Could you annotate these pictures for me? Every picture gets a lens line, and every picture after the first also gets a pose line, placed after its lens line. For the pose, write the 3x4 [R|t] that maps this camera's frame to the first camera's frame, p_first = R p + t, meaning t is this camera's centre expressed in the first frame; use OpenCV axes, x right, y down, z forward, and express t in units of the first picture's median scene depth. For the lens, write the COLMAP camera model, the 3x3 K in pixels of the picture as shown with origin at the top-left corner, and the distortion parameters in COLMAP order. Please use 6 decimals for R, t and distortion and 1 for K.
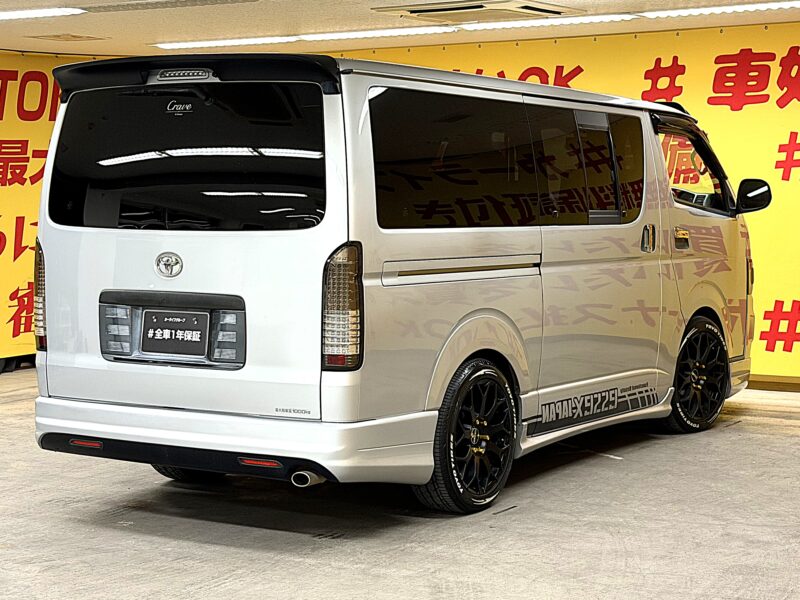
lens RADIAL K [[1560.4, 0, 368.8], [0, 1560.4, 298.1], [0, 0, 1]] dist [0.164477, -0.379704]
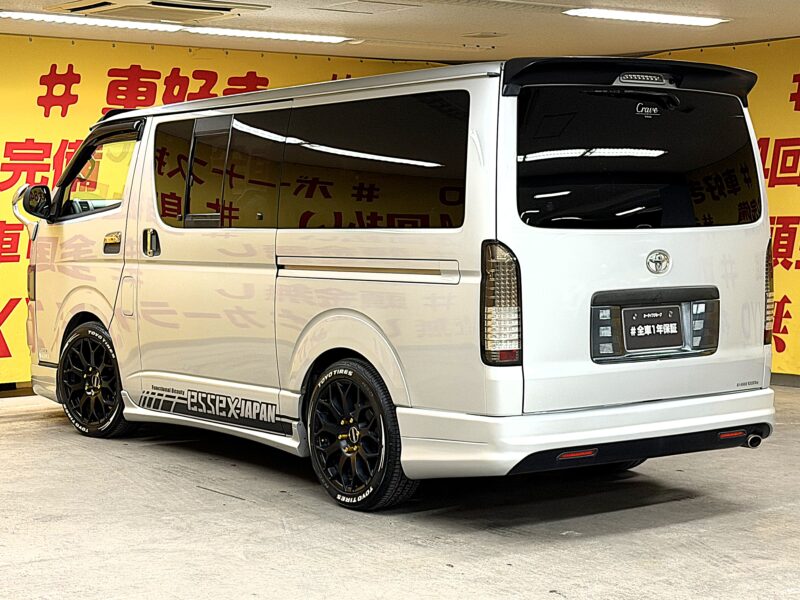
lens RADIAL K [[1560.4, 0, 368.8], [0, 1560.4, 298.1], [0, 0, 1]] dist [0.164477, -0.379704]
pose [[0.362714, -0.055954, 0.930219, -1.144353], [0.067401, 0.997157, 0.033699, -0.044532], [-0.929460, 0.050475, 0.365454, 0.787012]]
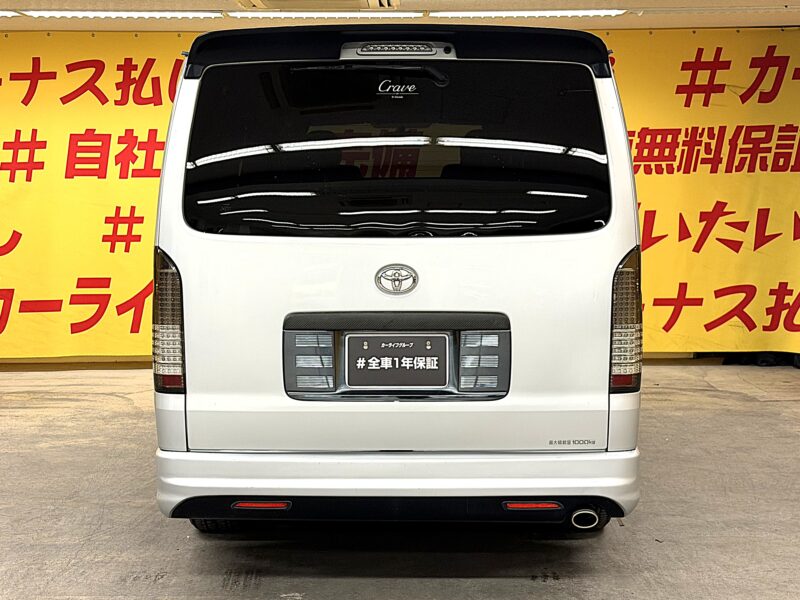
lens RADIAL K [[1364.6, 0, 370.2], [0, 1364.6, 301.3], [0, 0, 1]] dist [0.157954, -0.172448]
pose [[0.851276, -0.047383, 0.522575, -0.509061], [0.037089, 0.998857, 0.030152, -0.031438], [-0.523406, -0.006286, 0.852060, 0.385671]]
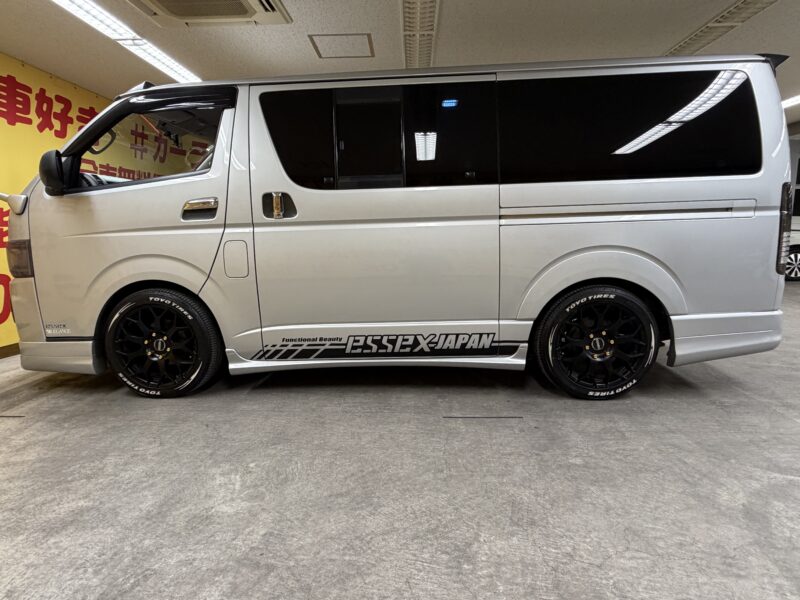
lens RADIAL K [[458.1, 0, 400.0], [0, 458.1, 300.0], [0, 0, 1]] dist [-0.001468, 0.000276]
pose [[-0.503072, -0.111844, 0.856977, -0.399535], [0.079346, 0.981426, 0.174664, -0.039004], [-0.860595, 0.155866, -0.484853, 1.549055]]
